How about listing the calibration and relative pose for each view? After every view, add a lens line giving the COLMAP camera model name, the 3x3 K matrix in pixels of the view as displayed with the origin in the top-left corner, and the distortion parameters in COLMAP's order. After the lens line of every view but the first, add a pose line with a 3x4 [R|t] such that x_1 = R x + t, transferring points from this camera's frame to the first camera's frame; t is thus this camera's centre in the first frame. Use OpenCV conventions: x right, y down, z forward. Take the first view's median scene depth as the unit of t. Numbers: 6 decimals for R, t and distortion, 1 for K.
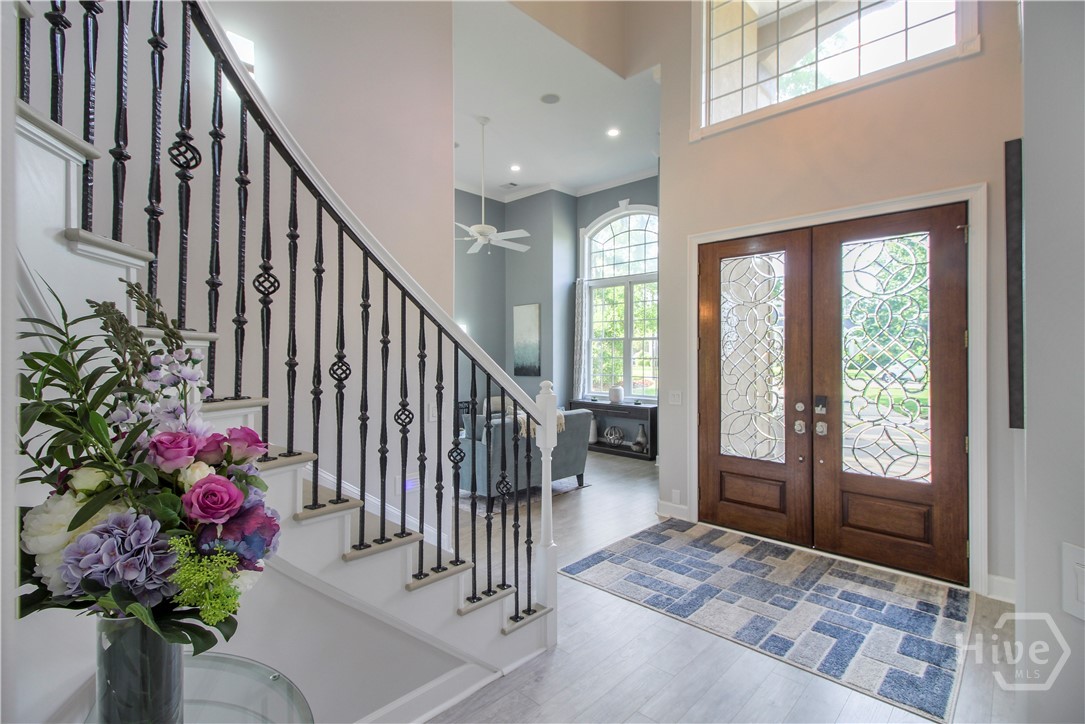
lens RADIAL K [[510.2, 0, 531.7], [0, 510.2, 352.0], [0, 0, 1]] dist [0.001641, 0.000398]
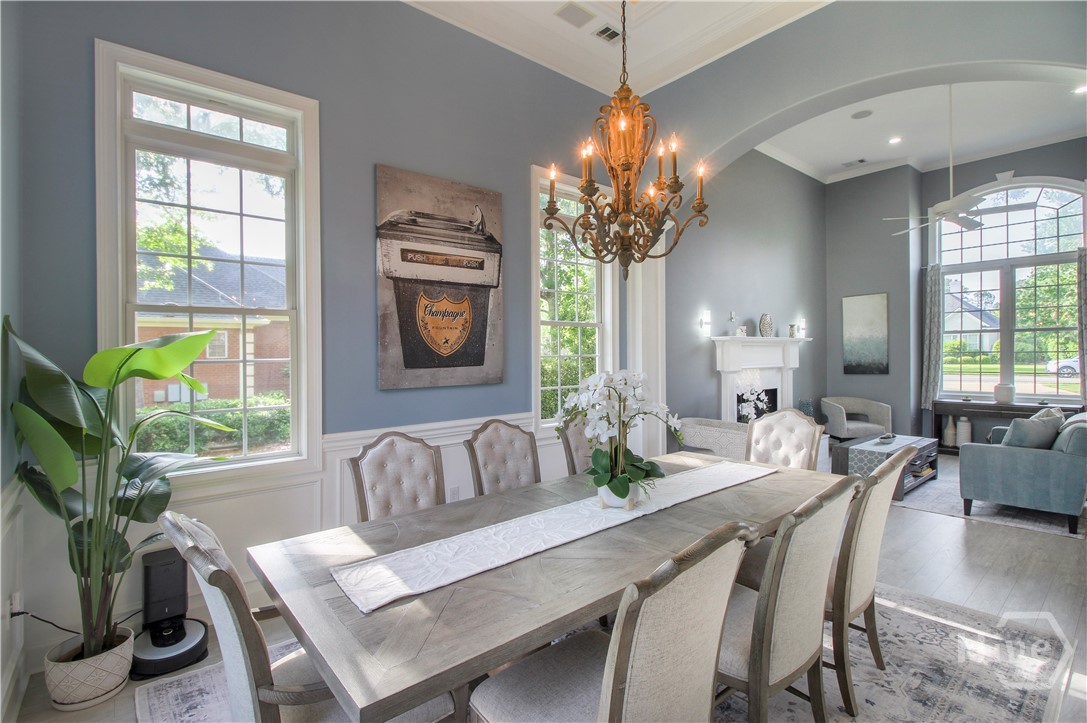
lens RADIAL K [[508.4, 0, 552.6], [0, 508.4, 362.3], [0, 0, 1]] dist [0.001245, -0.011321]
pose [[0.996532, -0.016801, -0.081501, -1.019386], [0.018587, 0.999602, 0.021209, -0.006682], [0.081112, -0.022650, 0.996448, 0.118827]]
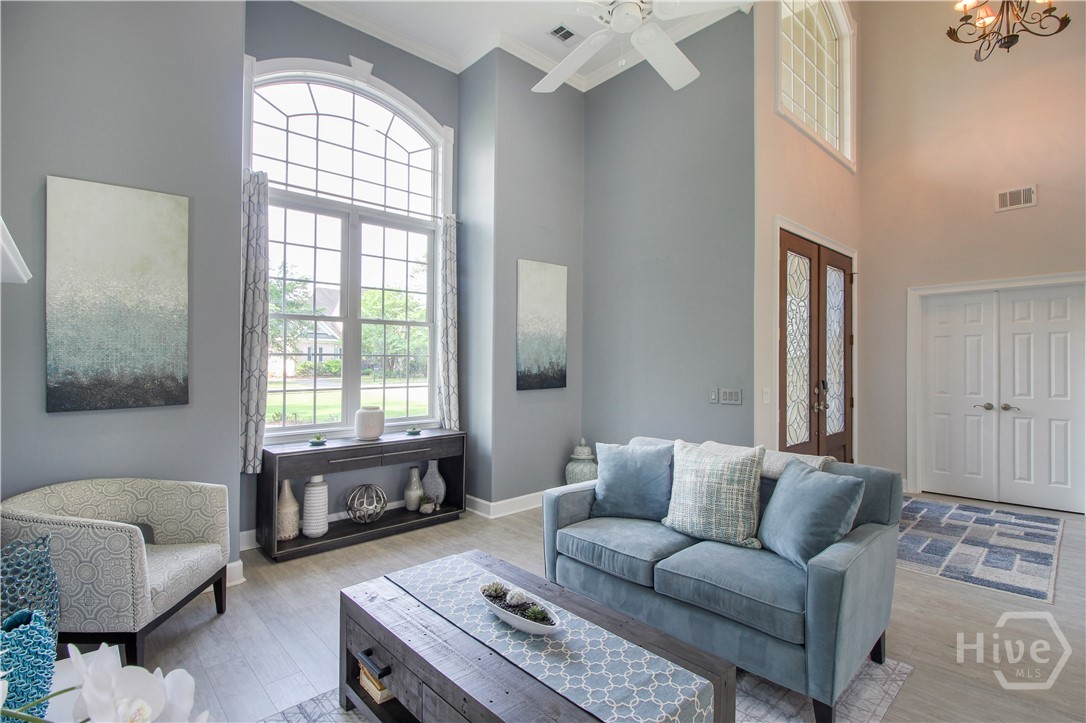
lens RADIAL K [[507.9, 0, 552.1], [0, 507.9, 362.3], [0, 0, 1]] dist [0.001245, -0.011321]
pose [[0.034019, -0.003884, 0.999414, -0.665906], [-0.002413, 0.999989, 0.003968, 0.033845], [-0.999418, -0.002546, 0.034010, 1.496749]]
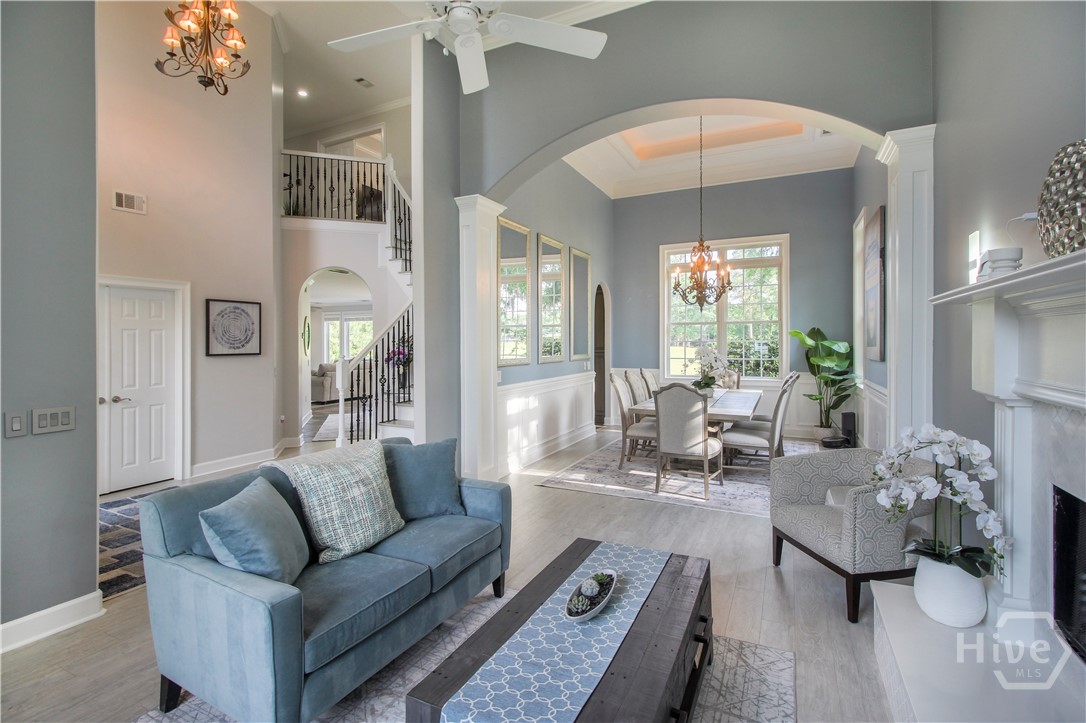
lens RADIAL K [[510.7, 0, 532.2], [0, 510.7, 351.5], [0, 0, 1]] dist [0.001641, 0.000398]
pose [[-0.953320, 0.003280, -0.301943, -0.058024], [-0.000075, 0.999938, 0.011097, 0.010980], [0.301960, 0.010602, -0.953262, 1.963295]]
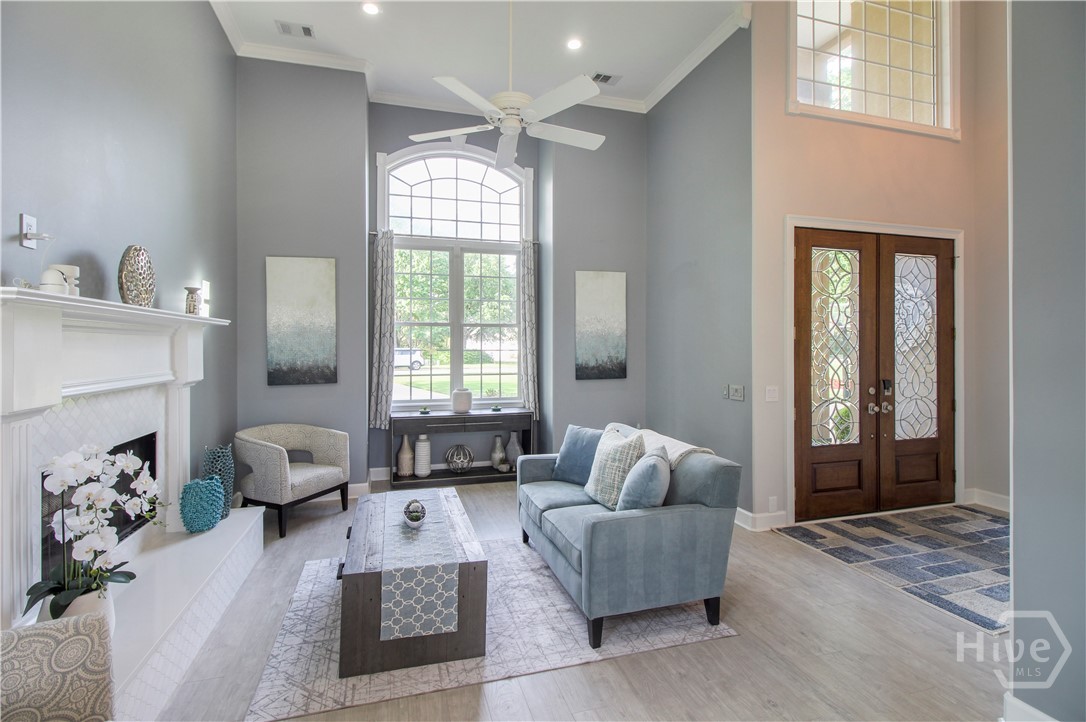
lens RADIAL K [[507.4, 0, 536.2], [0, 507.4, 348.8], [0, 0, 1]] dist [0.003357, -0.012467]
pose [[0.486288, -0.010895, 0.873731, -0.777770], [-0.001184, 0.999913, 0.013128, 0.000726], [-0.873798, -0.007419, 0.486233, 1.047564]]
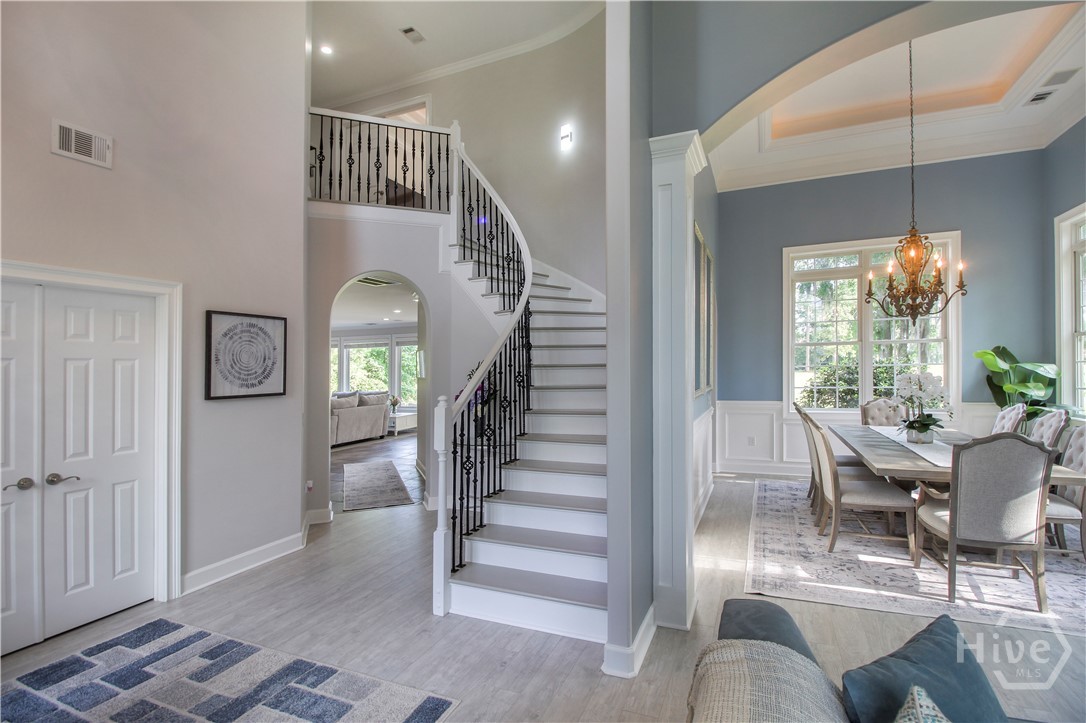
lens RADIAL K [[507.9, 0, 552.1], [0, 507.9, 362.3], [0, 0, 1]] dist [0.001245, -0.011321]
pose [[-0.929027, 0.006104, -0.369962, 0.135145], [0.015504, 0.999628, -0.022441, 0.002898], [0.369687, -0.026584, -0.928776, 1.407216]]
